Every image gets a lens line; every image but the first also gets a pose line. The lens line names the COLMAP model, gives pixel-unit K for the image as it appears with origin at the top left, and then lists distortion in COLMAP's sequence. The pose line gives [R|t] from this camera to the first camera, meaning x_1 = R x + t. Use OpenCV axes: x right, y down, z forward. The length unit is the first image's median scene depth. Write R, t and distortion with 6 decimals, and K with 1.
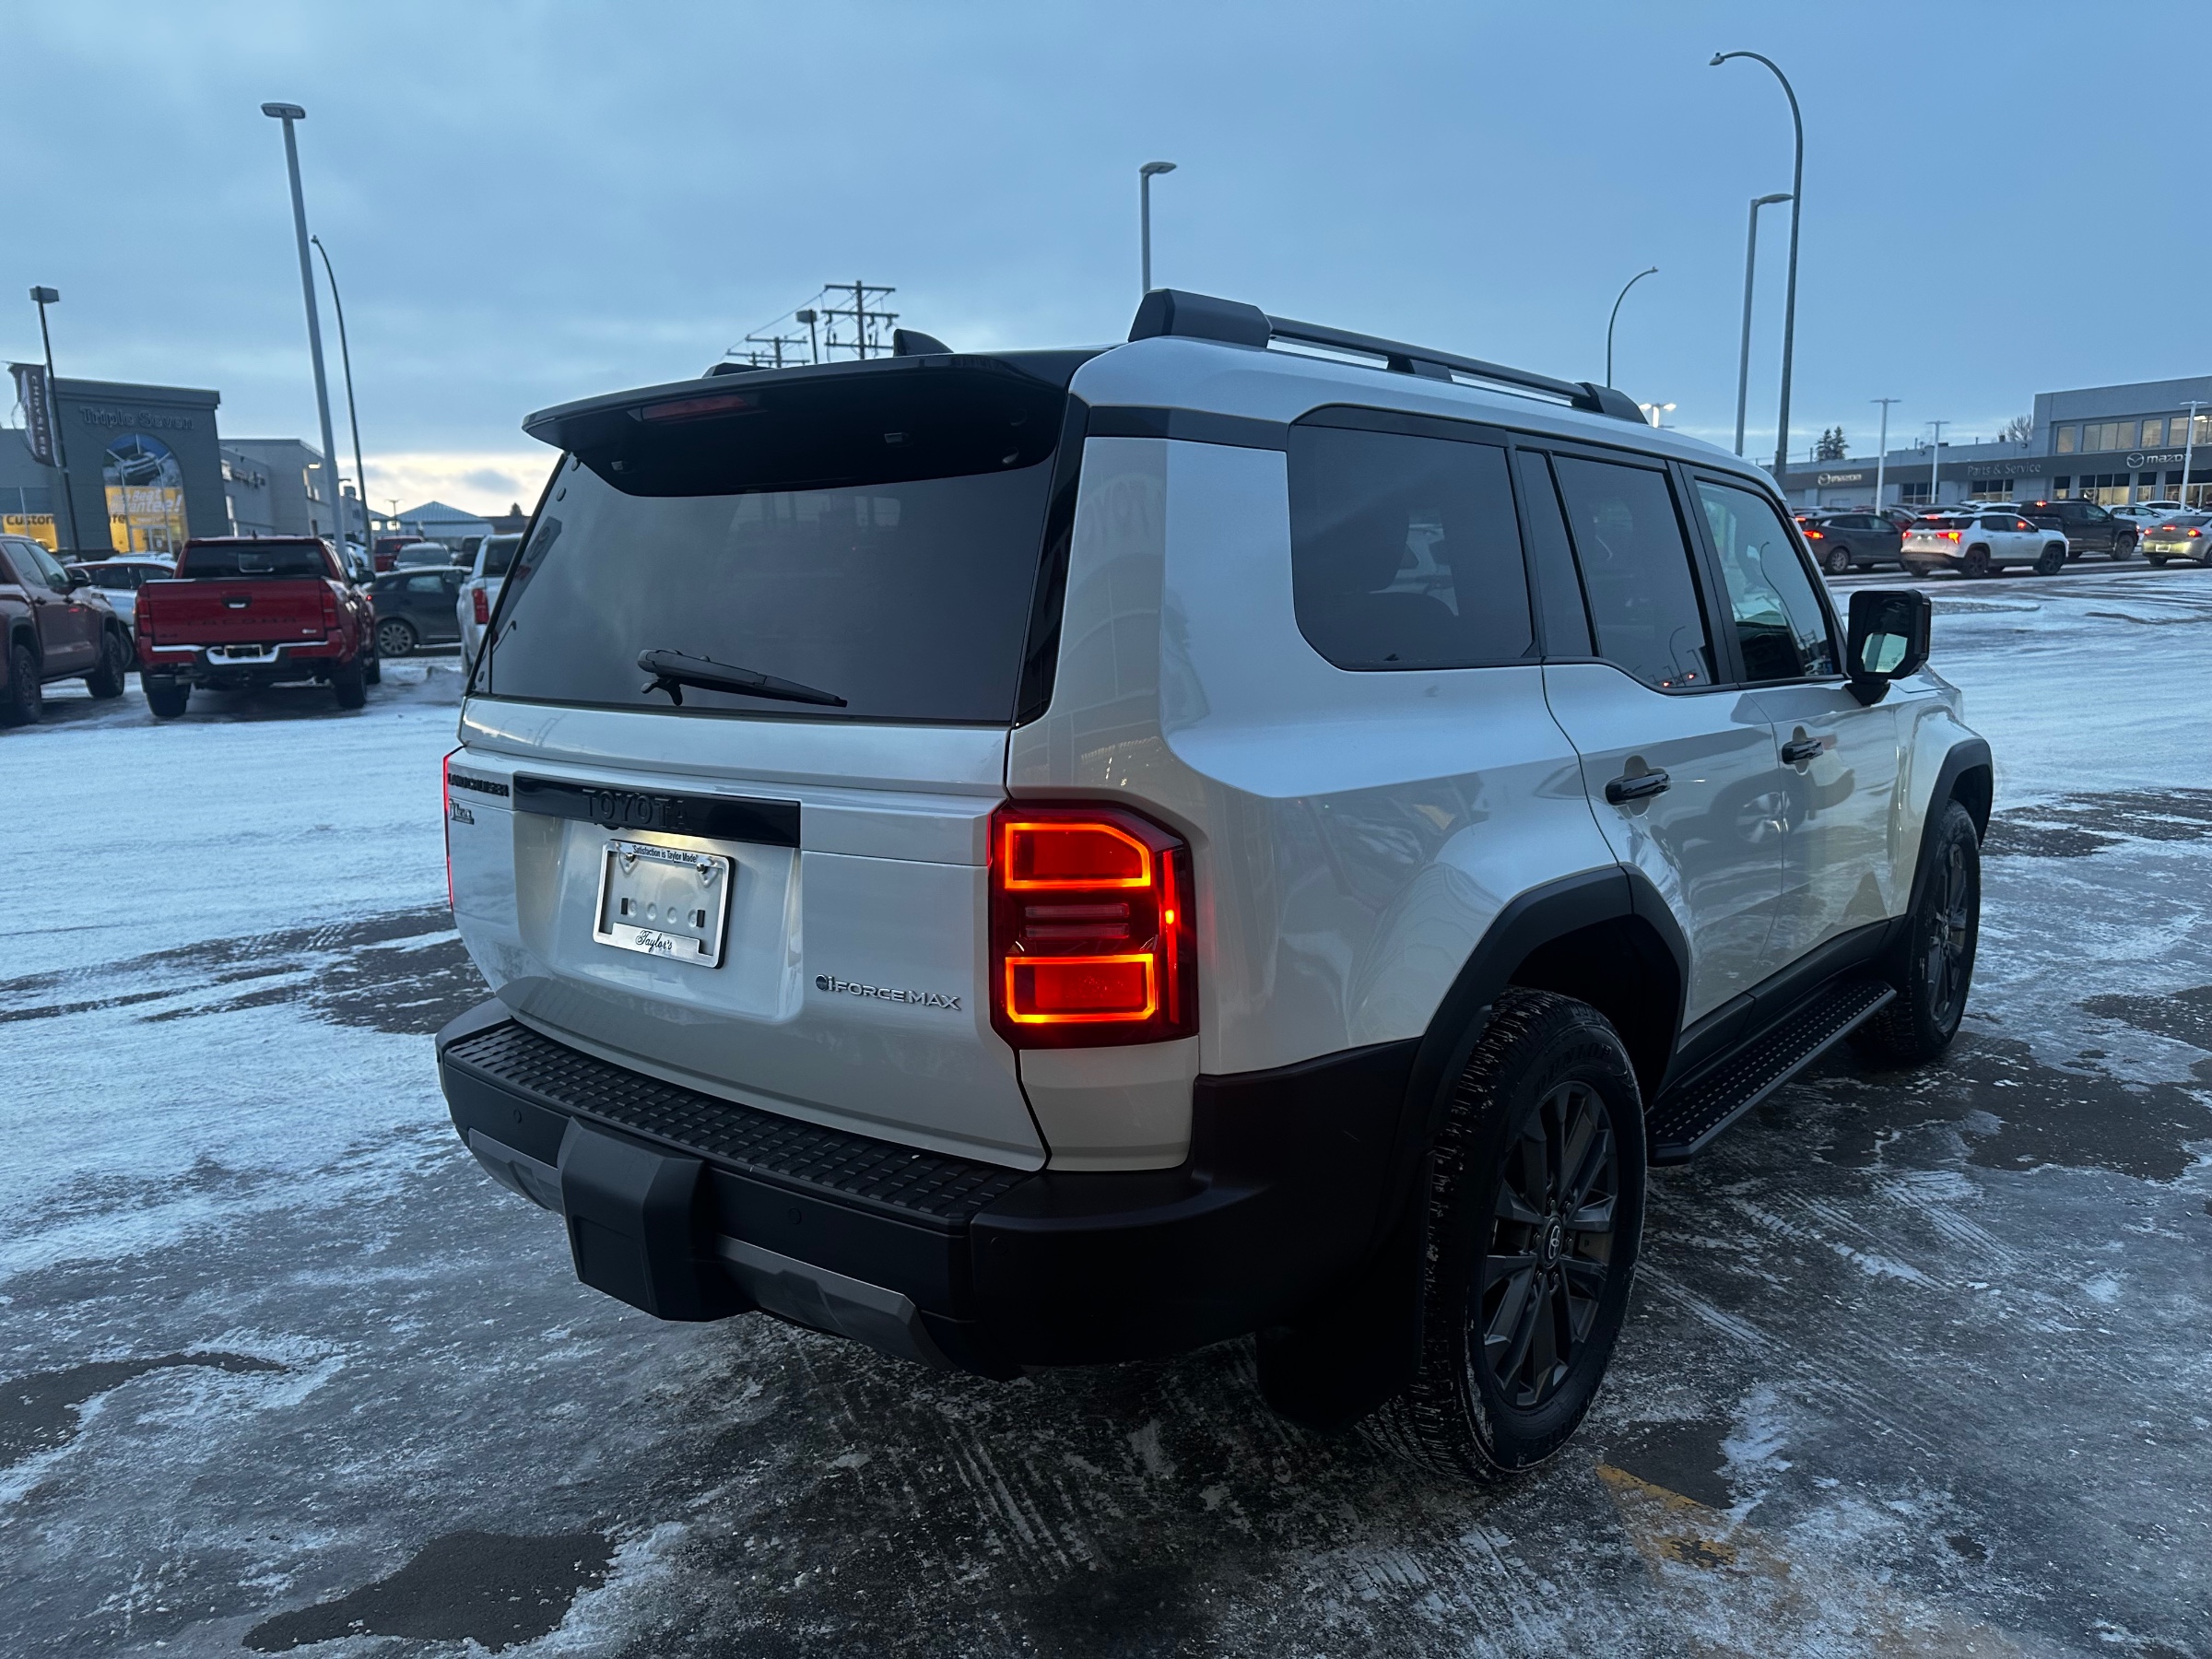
lens RADIAL K [[1545.5, 0, 1106.0], [0, 1545.5, 829.5], [0, 0, 1]] dist [0.015502, -0.003980]
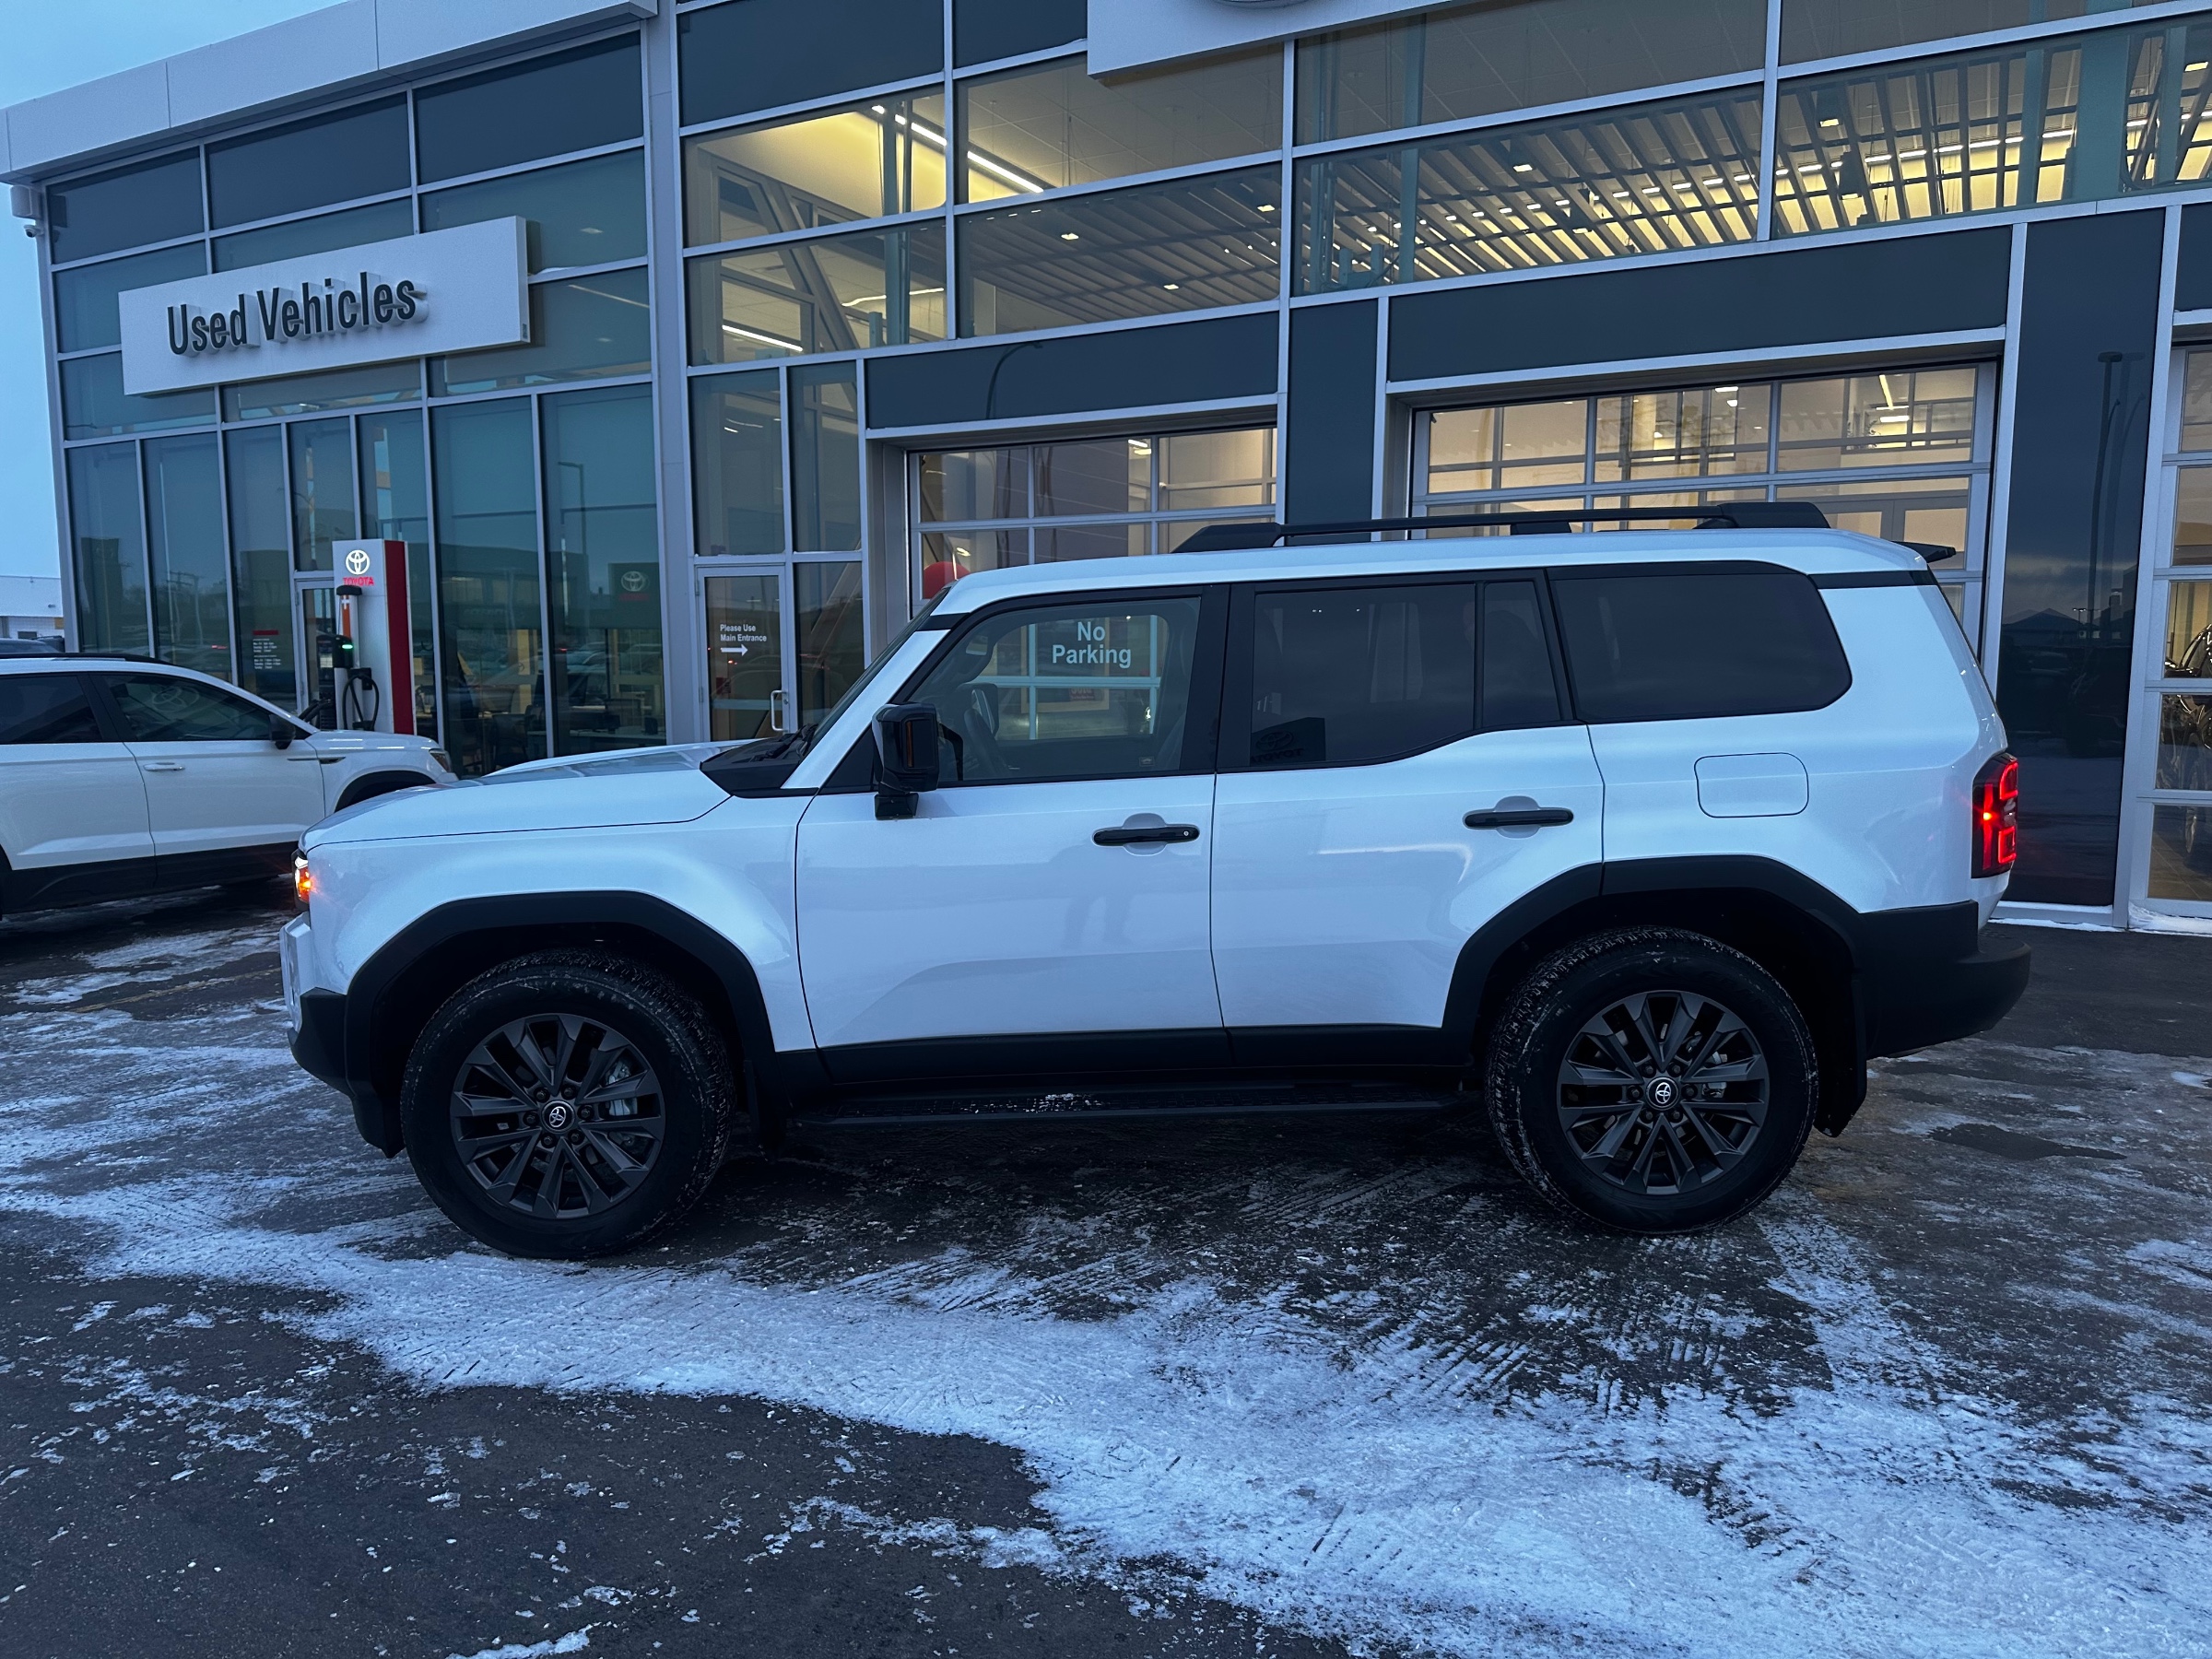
lens RADIAL K [[1523.4, 0, 1106.0], [0, 1523.4, 829.5], [0, 0, 1]] dist [0.057926, -0.068782]
pose [[-0.636328, -0.059988, 0.769083, -0.290126], [0.150611, 0.968125, 0.200126, -0.118059], [-0.756574, 0.243178, -0.607010, 0.738862]]
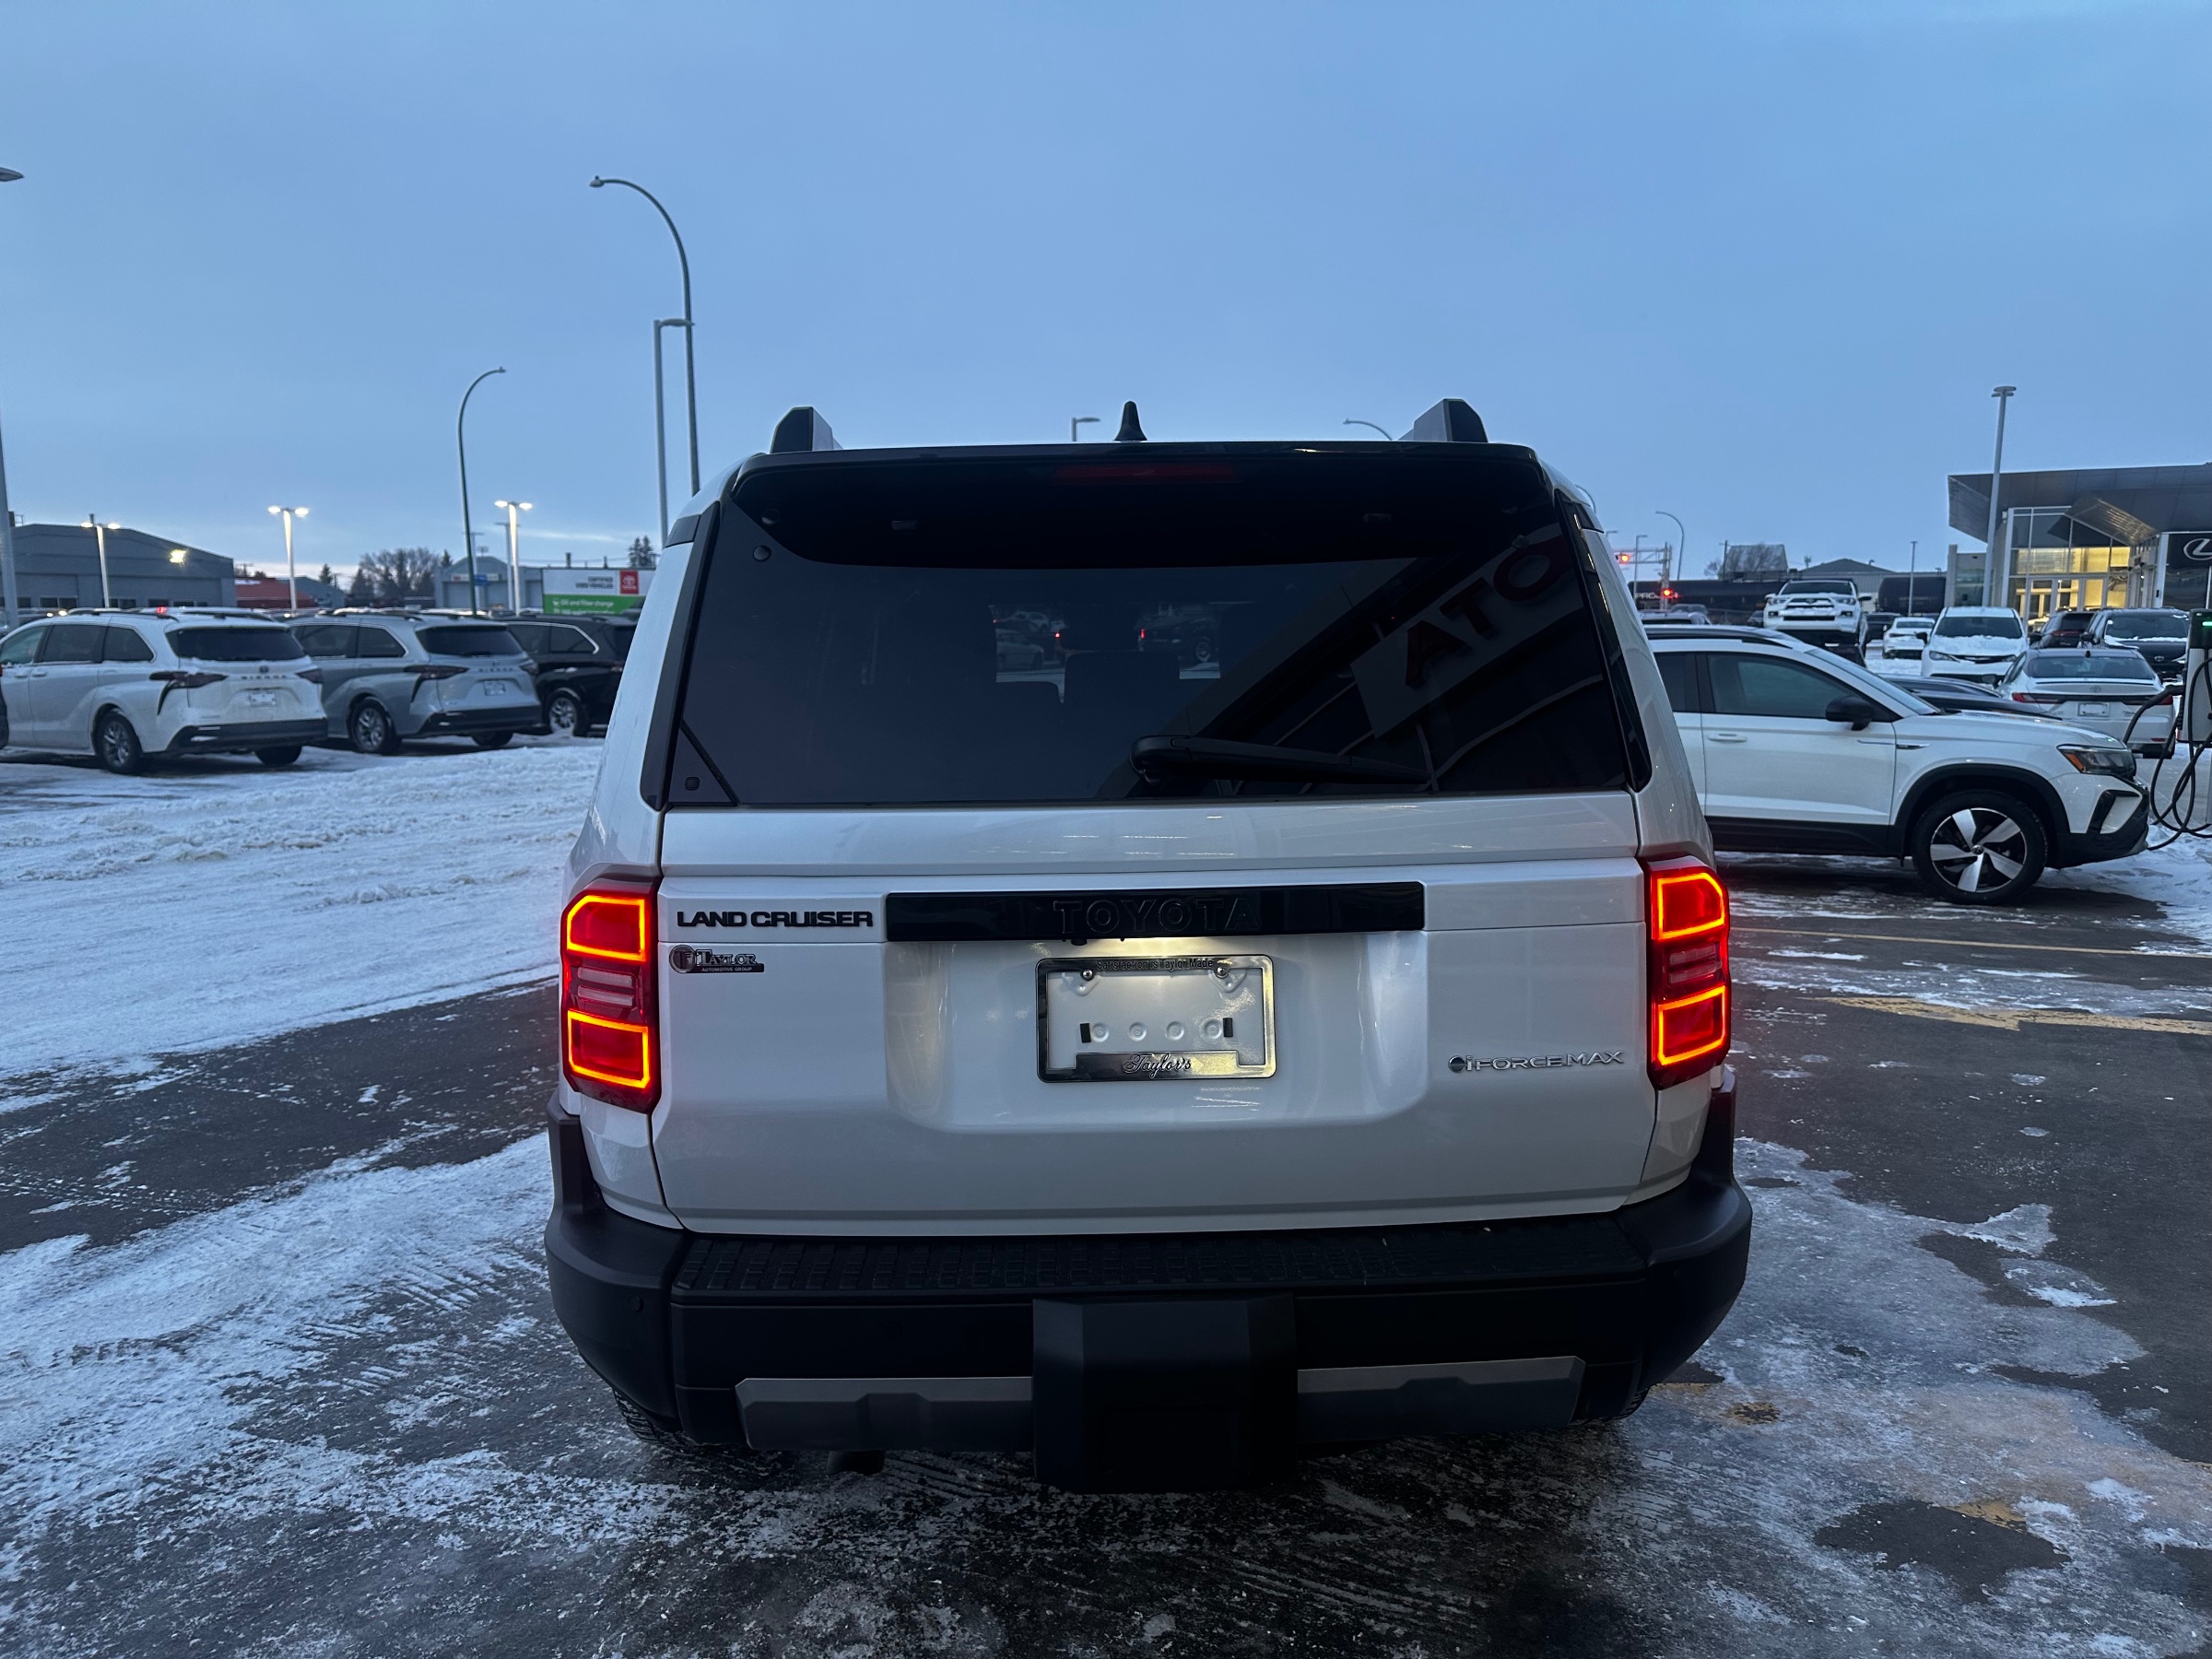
lens RADIAL K [[1539.5, 0, 1106.0], [0, 1539.5, 829.5], [0, 0, 1]] dist [0.060441, -0.072970]
pose [[0.758830, -0.063078, 0.648227, -0.207104], [0.102997, 0.994397, -0.023807, -0.010047], [-0.643093, 0.084831, 0.761075, 0.080450]]
